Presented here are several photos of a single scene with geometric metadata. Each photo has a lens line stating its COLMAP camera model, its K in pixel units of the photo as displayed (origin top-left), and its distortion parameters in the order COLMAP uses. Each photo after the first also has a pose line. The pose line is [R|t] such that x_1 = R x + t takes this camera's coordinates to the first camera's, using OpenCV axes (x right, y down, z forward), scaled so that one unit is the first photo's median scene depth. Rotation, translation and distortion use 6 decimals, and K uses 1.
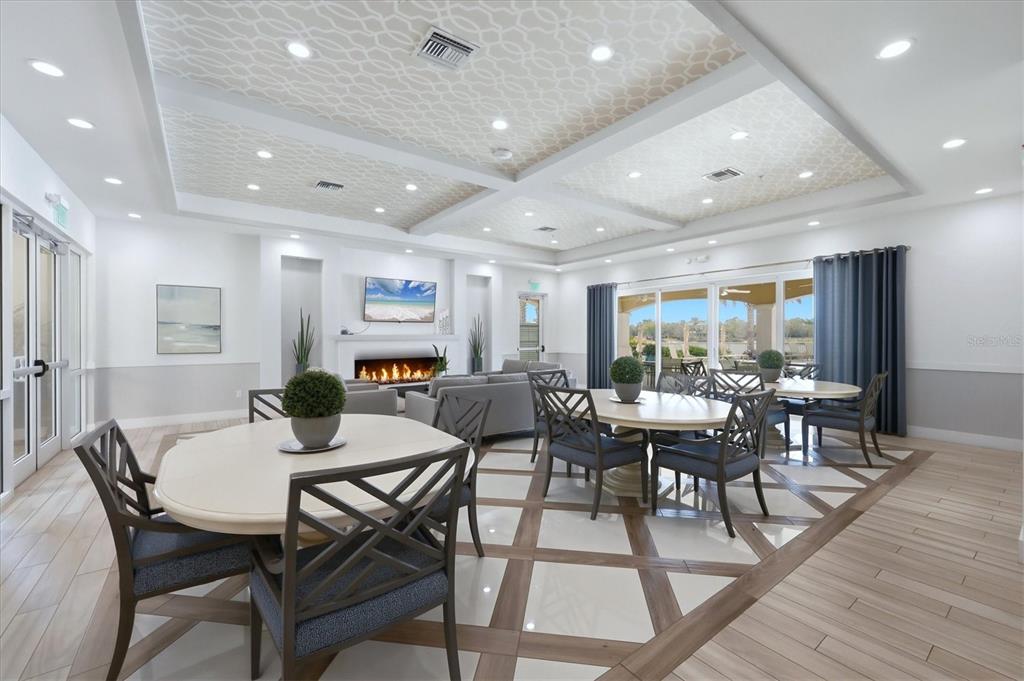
lens RADIAL K [[412.8, 0, 497.0], [0, 412.8, 342.8], [0, 0, 1]] dist [0.000878, 0.000053]
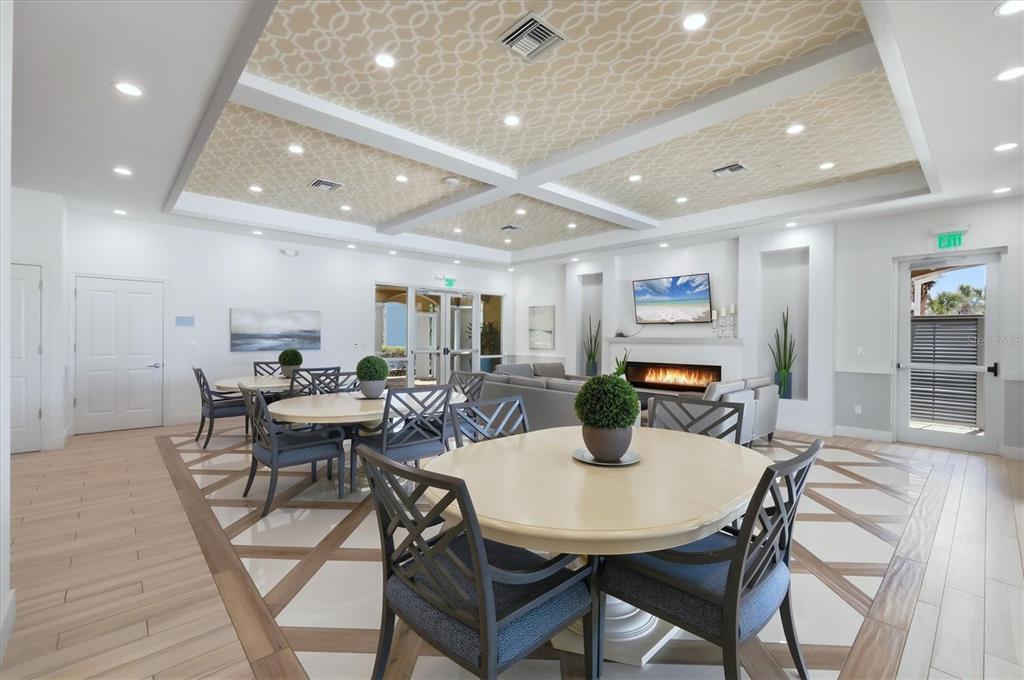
lens RADIAL K [[417.0, 0, 512.0], [0, 417.0, 340.0], [0, 0, 1]] dist [0.001142, 0.000180]
pose [[0.148682, 0.007552, -0.988856, 0.686937], [-0.026851, 0.999633, 0.003597, -0.008514], [0.988520, 0.026017, 0.148830, 0.569391]]
